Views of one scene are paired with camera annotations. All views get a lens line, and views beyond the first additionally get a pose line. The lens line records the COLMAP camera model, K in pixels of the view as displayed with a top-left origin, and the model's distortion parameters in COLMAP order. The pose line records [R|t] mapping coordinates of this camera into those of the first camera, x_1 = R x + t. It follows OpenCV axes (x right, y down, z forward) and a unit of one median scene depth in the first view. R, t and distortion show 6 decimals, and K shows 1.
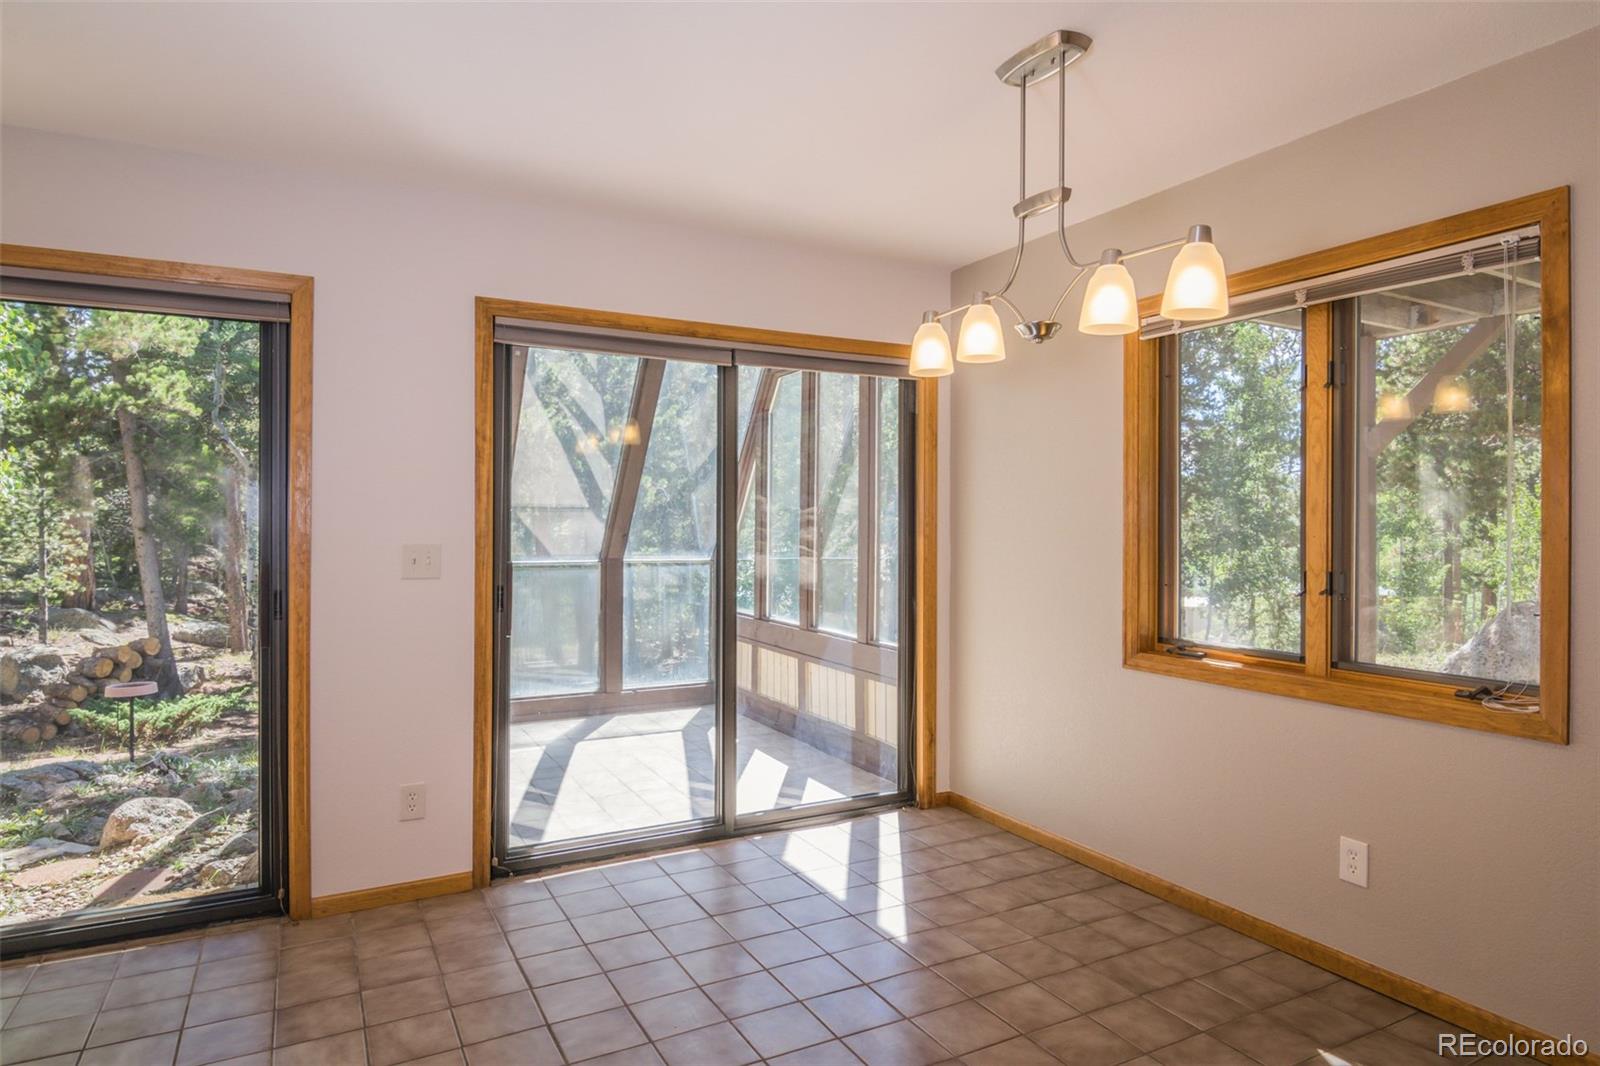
lens RADIAL K [[905.5, 0, 820.5], [0, 905.5, 515.2], [0, 0, 1]] dist [-0.016985, -0.003832]
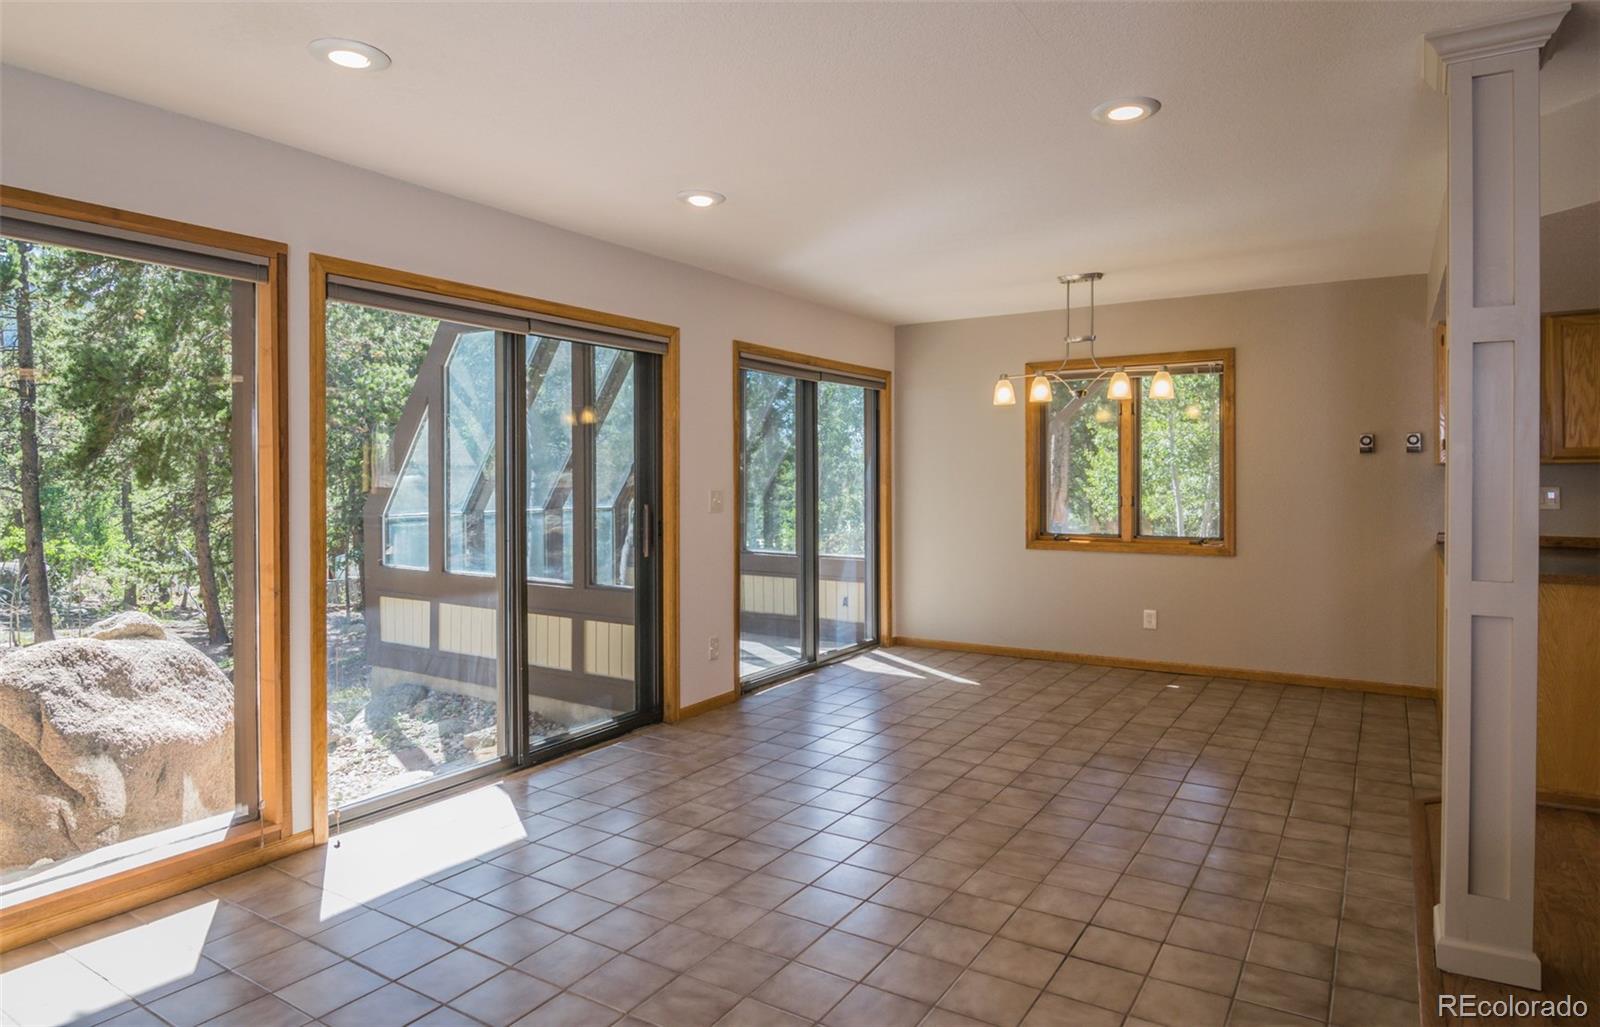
lens RADIAL K [[948.7, 0, 800.4], [0, 948.7, 475.8], [0, 0, 1]] dist [-0.012280, -0.011506]
pose [[0.874406, -0.009860, 0.485095, -1.221645], [0.002432, 0.999870, 0.015939, -0.026074], [-0.485189, -0.012757, 0.874316, -0.621561]]
